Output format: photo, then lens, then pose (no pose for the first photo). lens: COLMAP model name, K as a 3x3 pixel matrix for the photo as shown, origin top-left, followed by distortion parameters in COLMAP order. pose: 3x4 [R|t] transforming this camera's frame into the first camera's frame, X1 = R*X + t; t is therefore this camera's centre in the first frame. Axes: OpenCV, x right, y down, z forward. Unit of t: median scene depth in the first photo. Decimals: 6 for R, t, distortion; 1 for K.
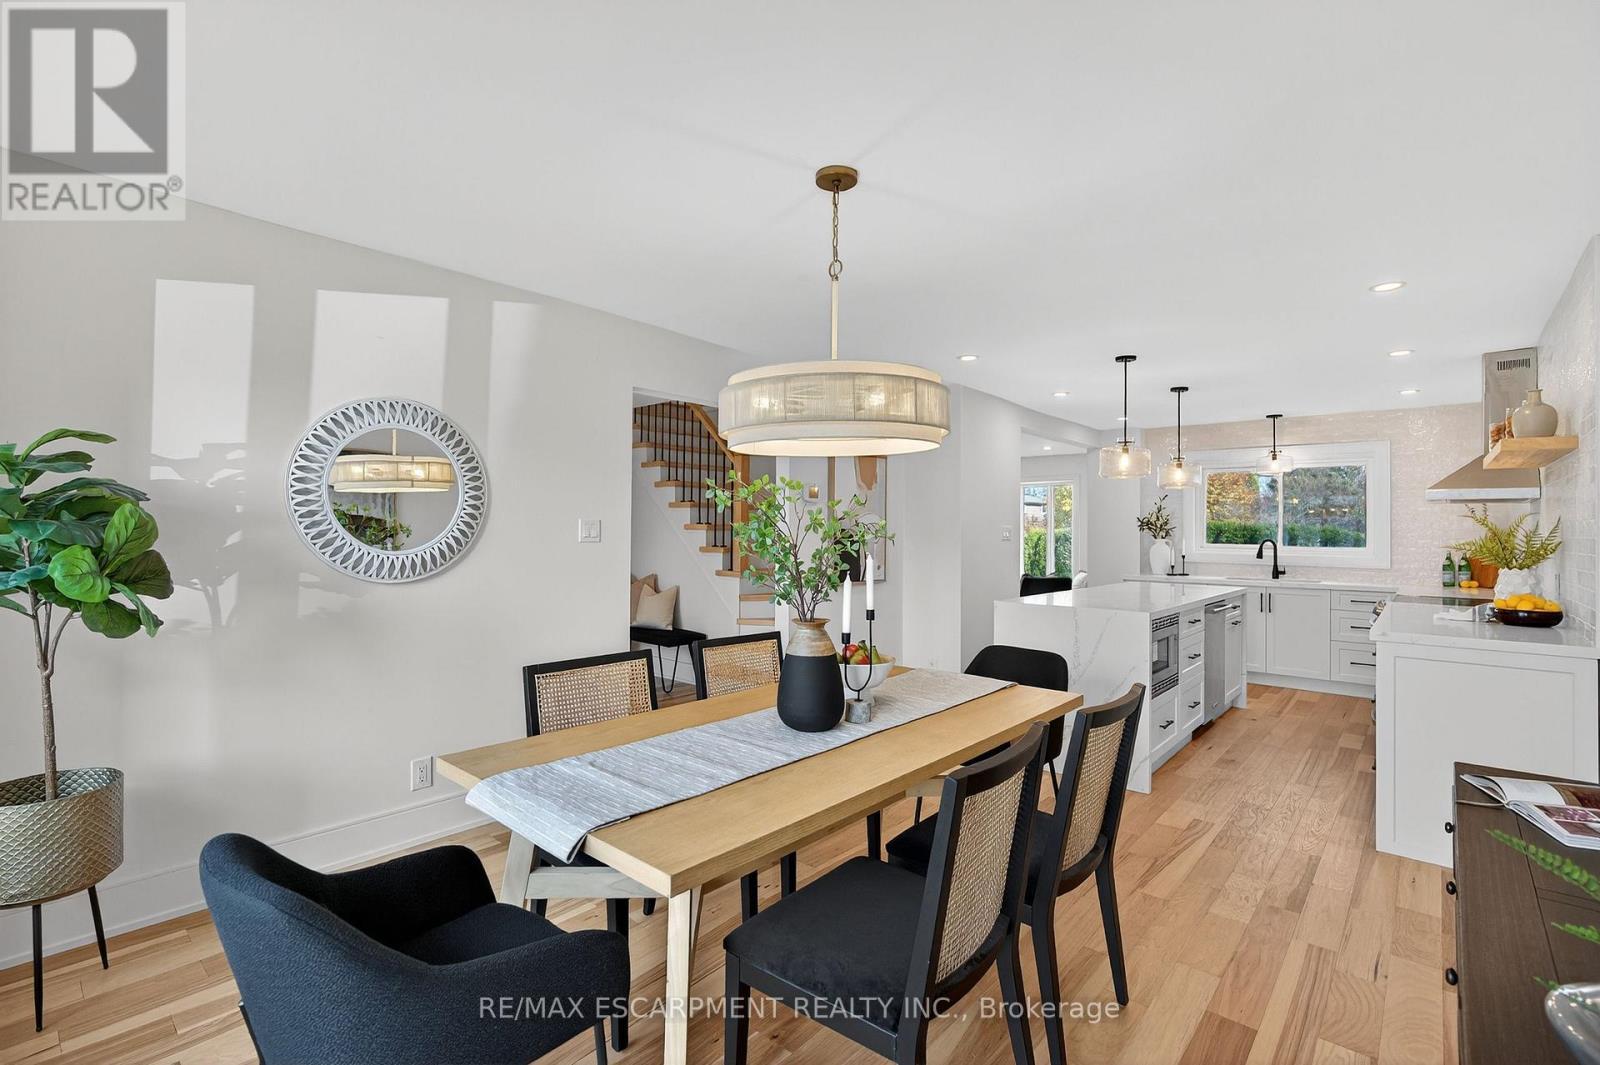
lens RADIAL K [[730.7, 0, 798.7], [0, 730.7, 532.5], [0, 0, 1]] dist [-0.003773, -0.000088]
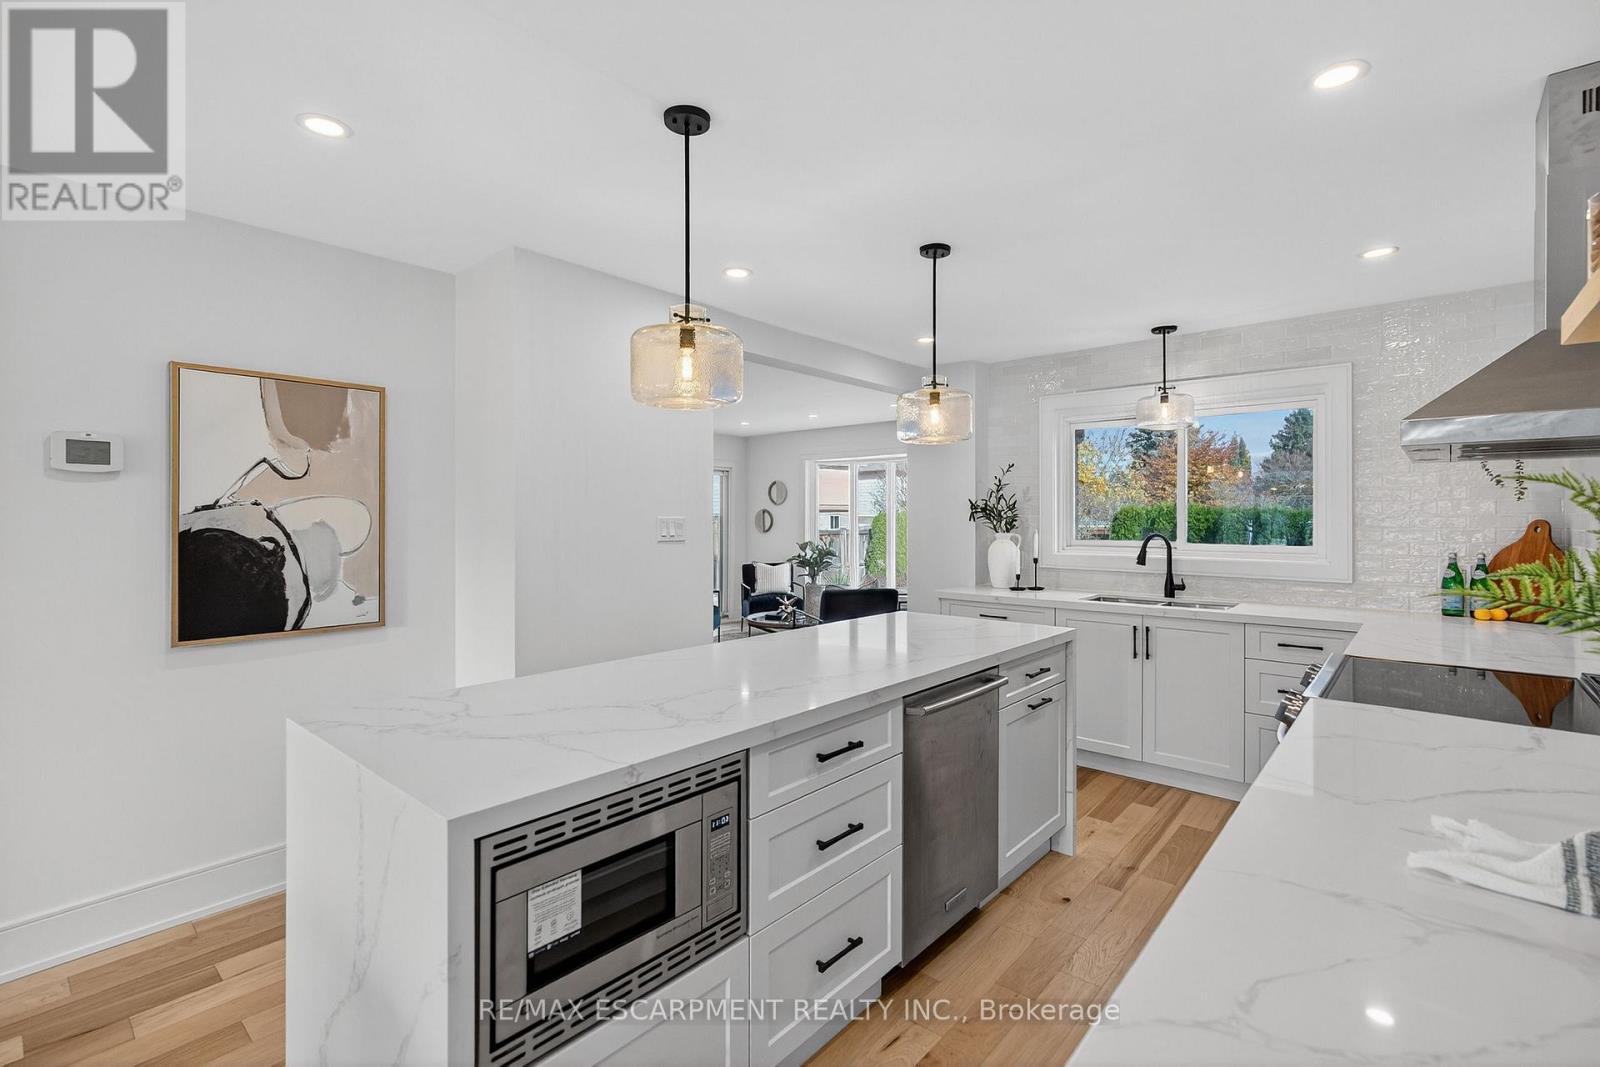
lens RADIAL K [[730.7, 0, 800.8], [0, 730.7, 525.8], [0, 0, 1]] dist [-0.003773, -0.000088]
pose [[0.999921, -0.010799, 0.006396, 0.342346], [0.010740, 0.999900, 0.009185, -0.005337], [-0.006494, -0.009116, 0.999937, 0.391528]]
